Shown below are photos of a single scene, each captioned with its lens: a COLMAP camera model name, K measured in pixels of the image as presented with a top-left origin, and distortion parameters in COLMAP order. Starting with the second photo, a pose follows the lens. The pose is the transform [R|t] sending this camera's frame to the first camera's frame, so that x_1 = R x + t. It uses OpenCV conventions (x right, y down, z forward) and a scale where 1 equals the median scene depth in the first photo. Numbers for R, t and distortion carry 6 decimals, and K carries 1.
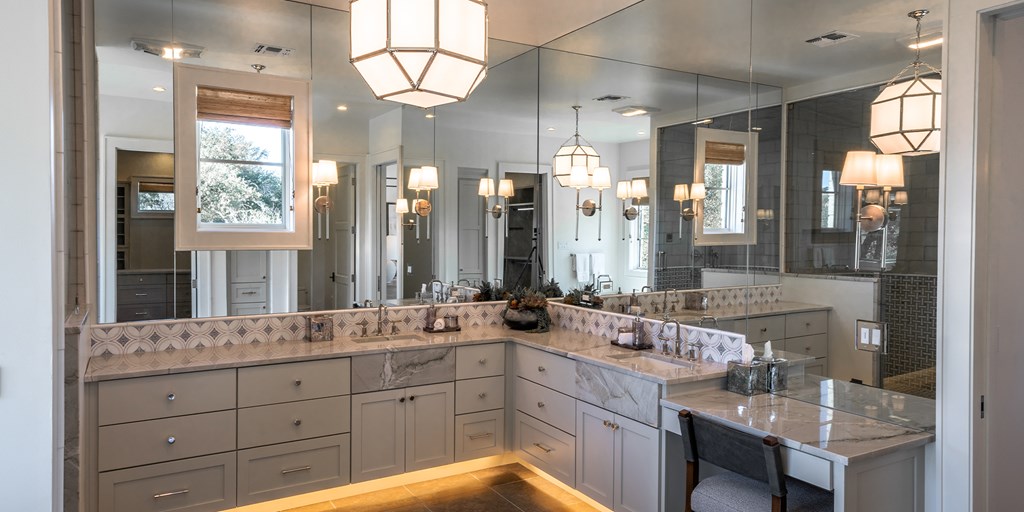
lens RADIAL K [[665.8, 0, 509.8], [0, 665.8, 240.6], [0, 0, 1]] dist [0.000687, 0.000769]
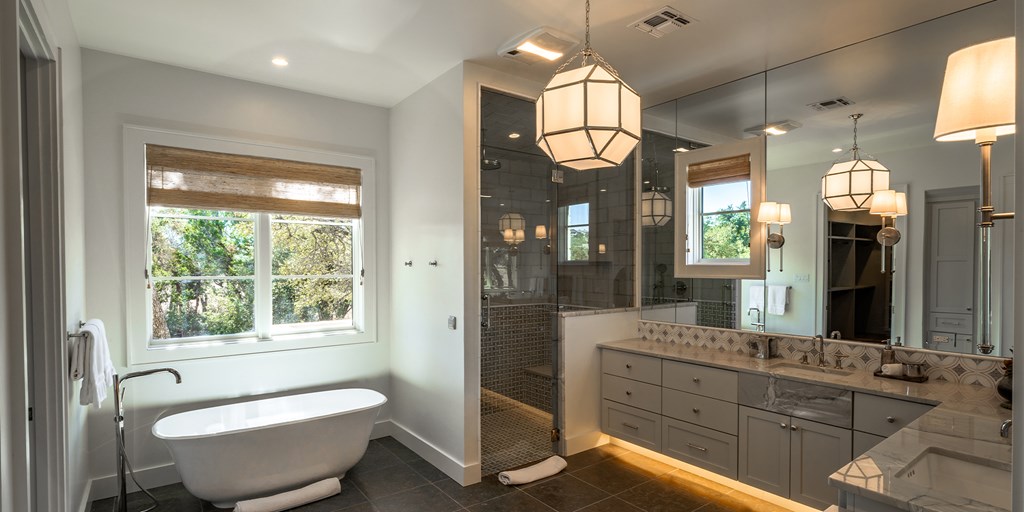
lens RADIAL K [[665.8, 0, 509.8], [0, 665.8, 240.6], [0, 0, 1]] dist [0.000687, 0.000769]
pose [[0.001881, -0.035701, -0.999361, 0.932762], [-0.016634, 0.999223, -0.035727, -0.006351], [0.999860, 0.016691, 0.001286, 0.581131]]
